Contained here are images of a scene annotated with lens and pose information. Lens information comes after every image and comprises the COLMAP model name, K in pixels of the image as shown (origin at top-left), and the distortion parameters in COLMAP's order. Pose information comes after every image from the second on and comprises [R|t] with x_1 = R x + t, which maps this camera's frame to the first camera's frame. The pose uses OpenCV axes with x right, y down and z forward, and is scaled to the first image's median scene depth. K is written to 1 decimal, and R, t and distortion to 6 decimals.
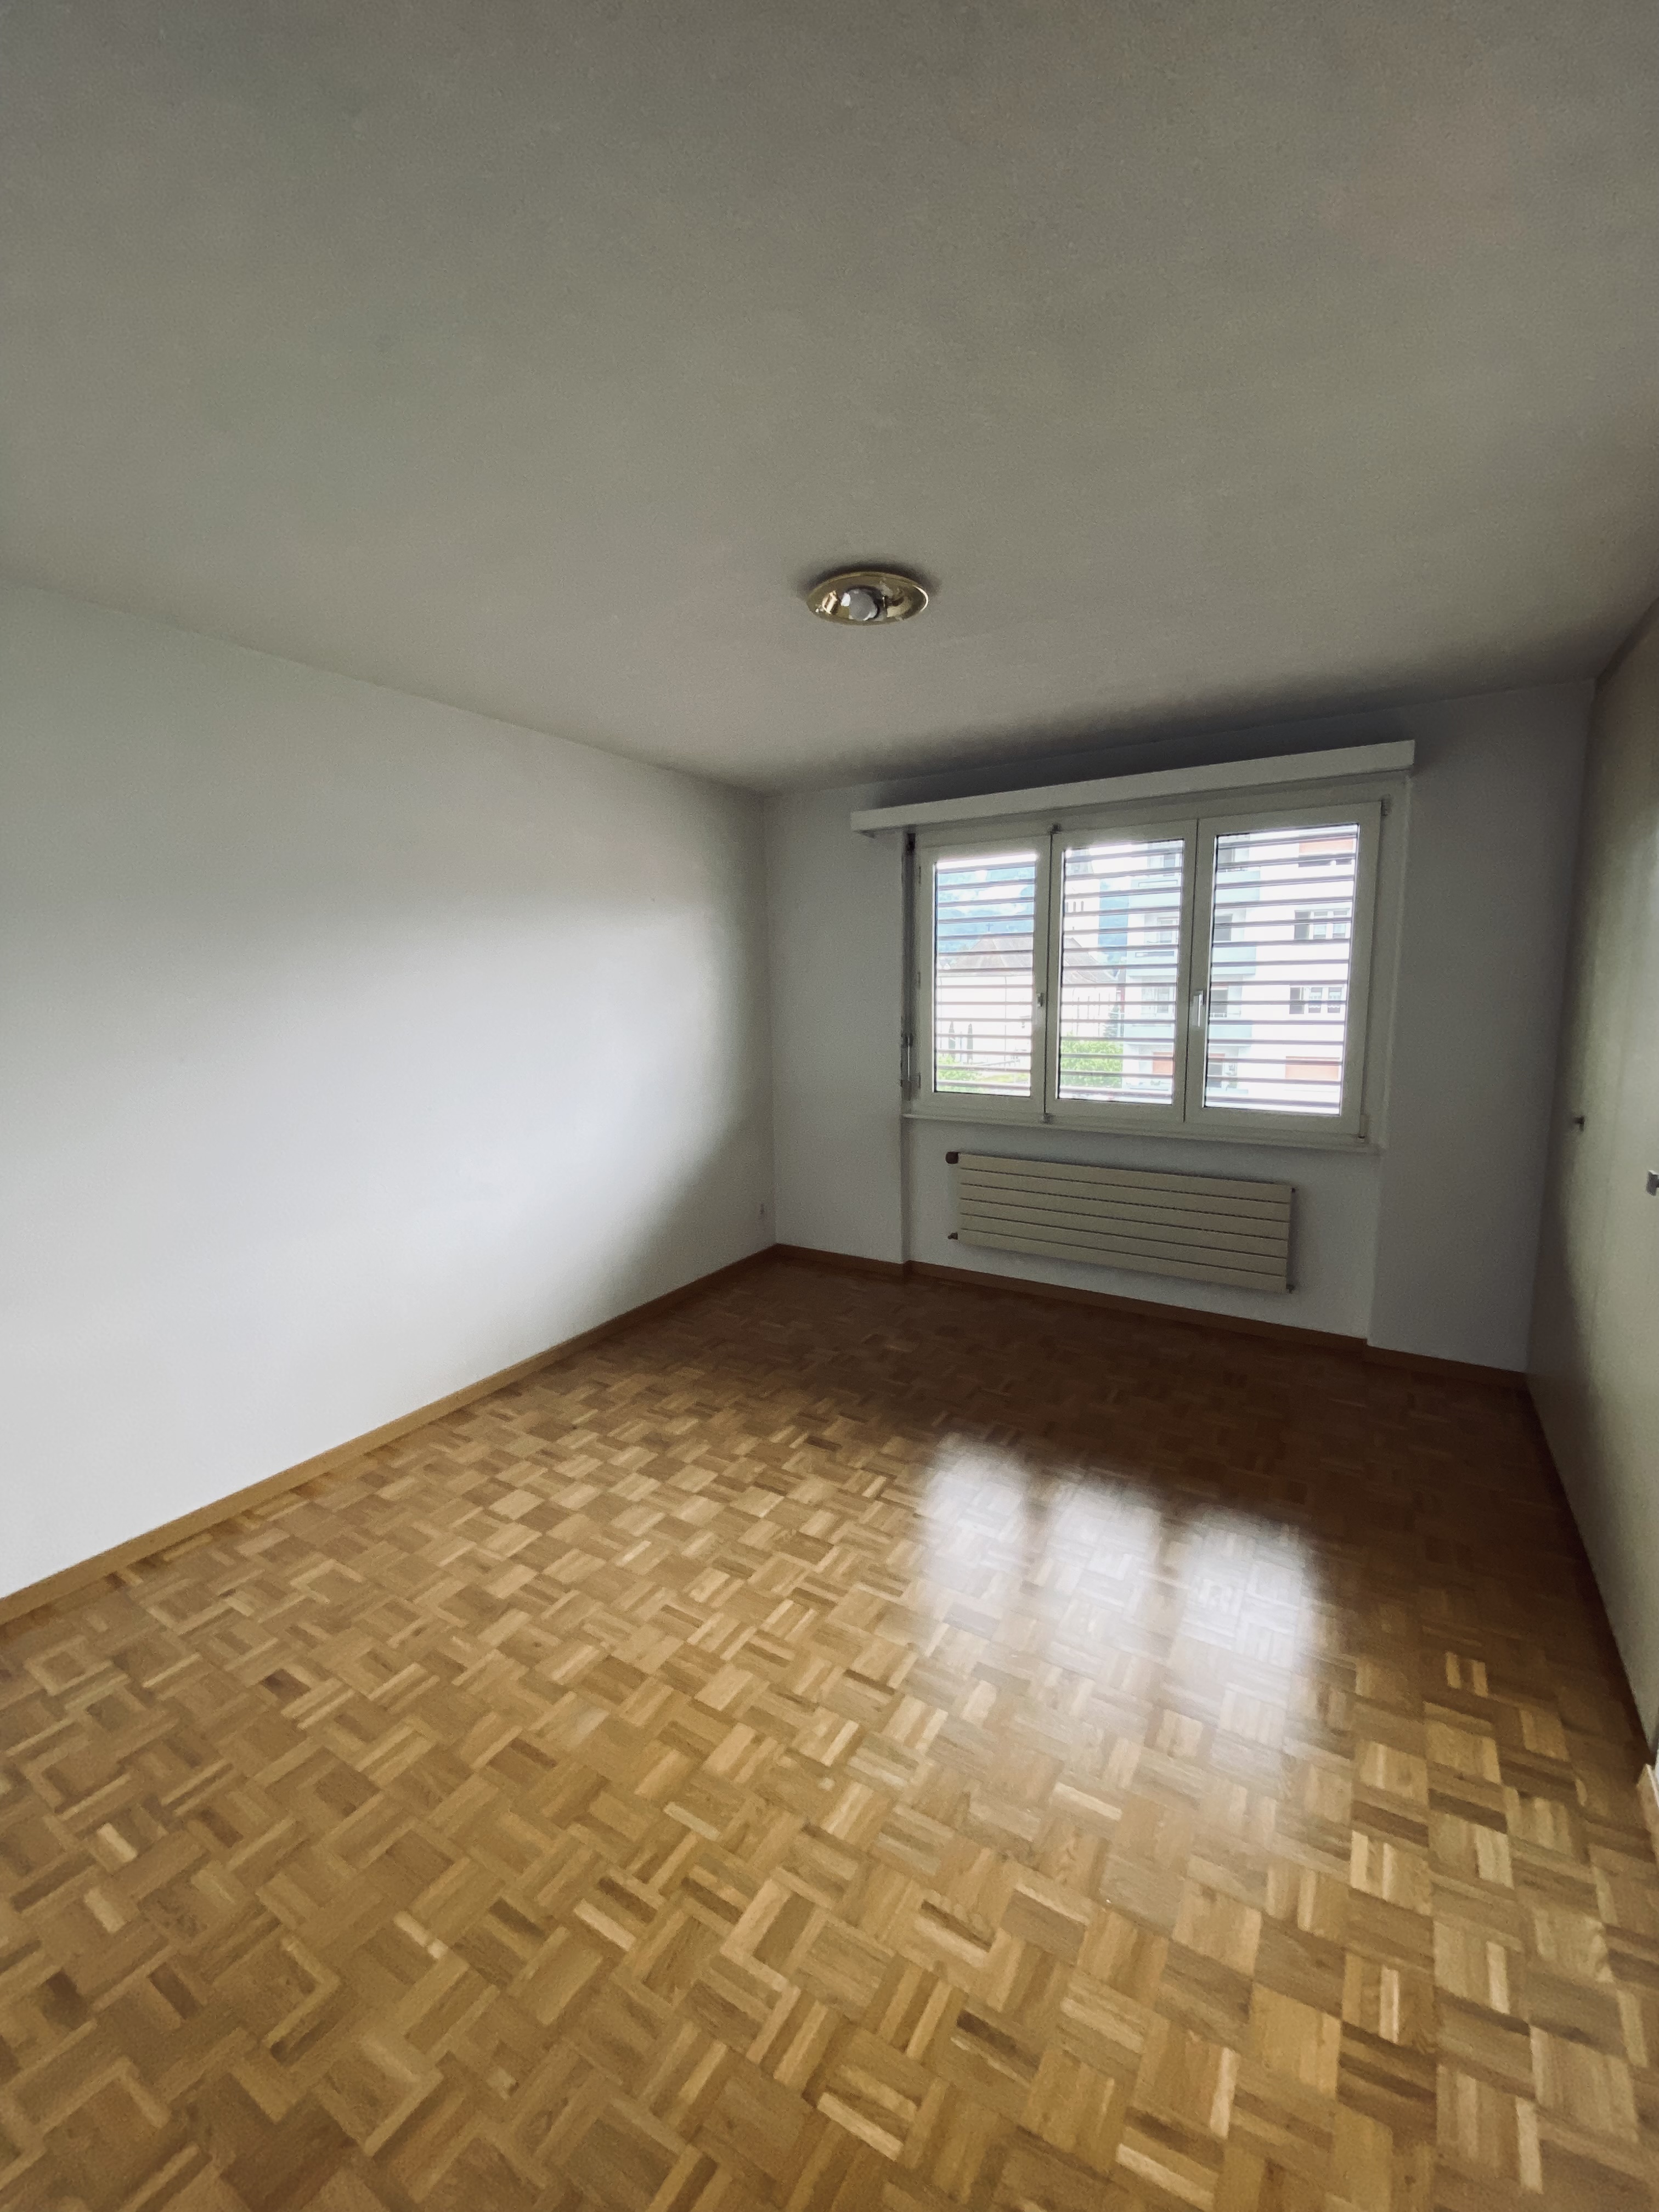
lens RADIAL K [[914.8, 0, 827.0], [0, 914.8, 1106.6], [0, 0, 1]] dist [0.027384, -0.001317]
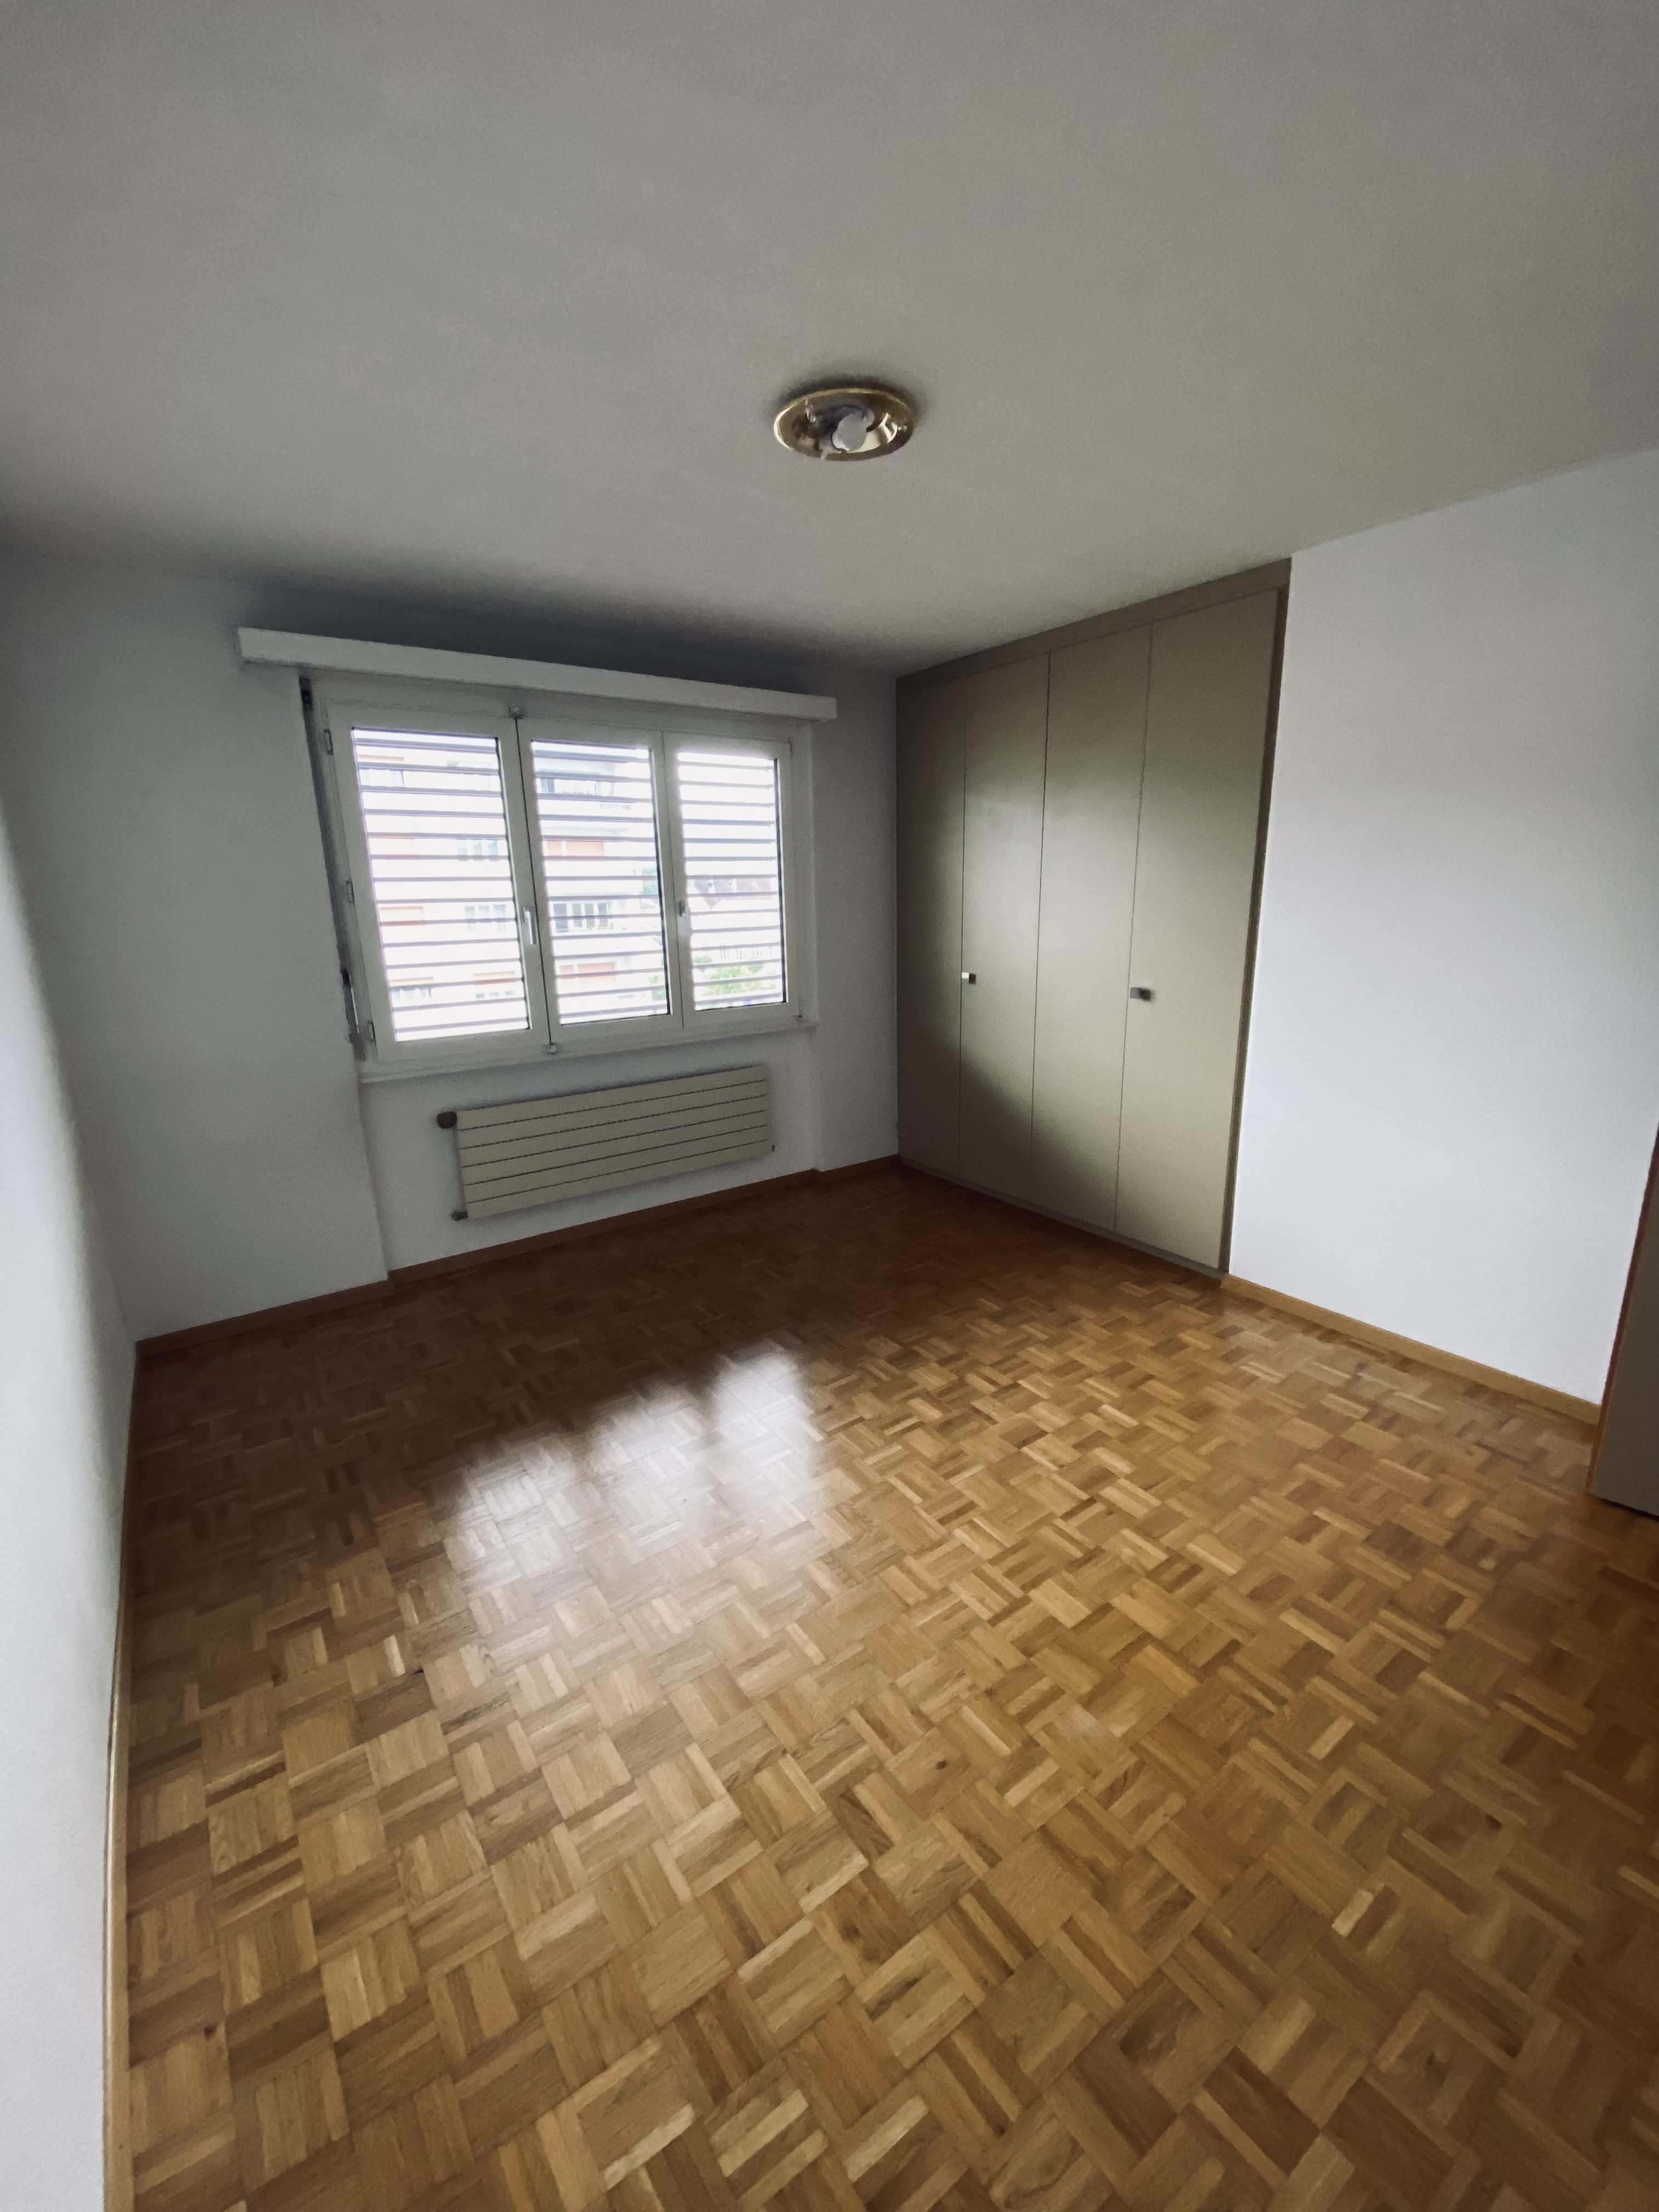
lens RADIAL K [[914.8, 0, 849.4], [0, 914.8, 1109.9], [0, 0, 1]] dist [0.027384, -0.001317]
pose [[0.383018, -0.214983, 0.898376, -0.507242], [0.147368, 0.974306, 0.170323, -0.042860], [-0.911910, 0.067155, 0.404858, 0.406929]]
